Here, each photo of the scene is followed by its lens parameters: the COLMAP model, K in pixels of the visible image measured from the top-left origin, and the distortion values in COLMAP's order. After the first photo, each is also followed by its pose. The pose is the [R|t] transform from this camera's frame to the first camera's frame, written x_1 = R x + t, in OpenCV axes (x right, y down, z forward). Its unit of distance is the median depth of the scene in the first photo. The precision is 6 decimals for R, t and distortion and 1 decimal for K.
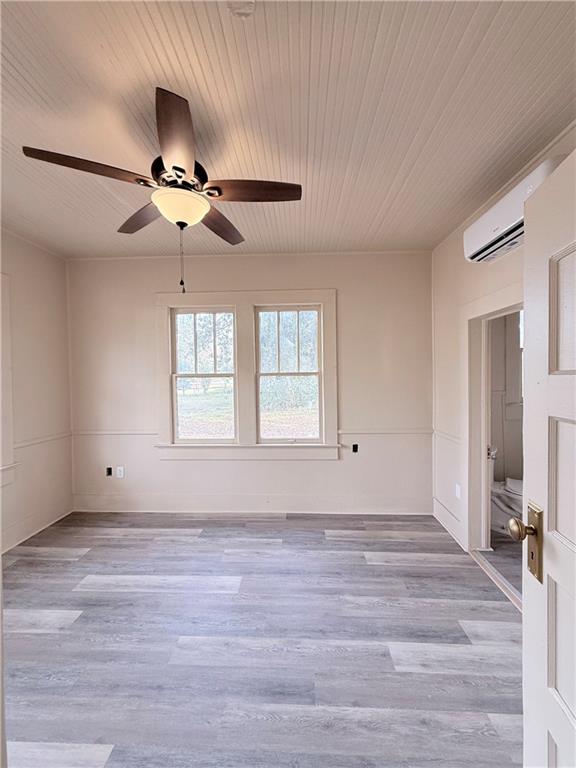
lens RADIAL K [[293.4, 0, 288.0], [0, 293.4, 384.0], [0, 0, 1]] dist [0.000764, 0.000021]
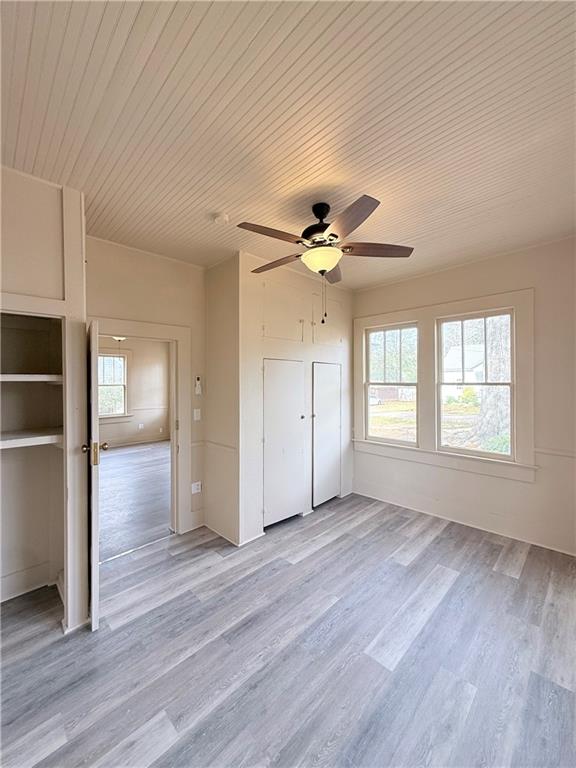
lens RADIAL K [[305.2, 0, 288.0], [0, 305.2, 384.0], [0, 0, 1]] dist [-0.003358, -0.000435]
pose [[-0.671560, 0.014760, -0.740803, 0.604210], [-0.010309, 0.999519, 0.029260, -0.054605], [0.740878, 0.027287, -0.671085, 1.441117]]
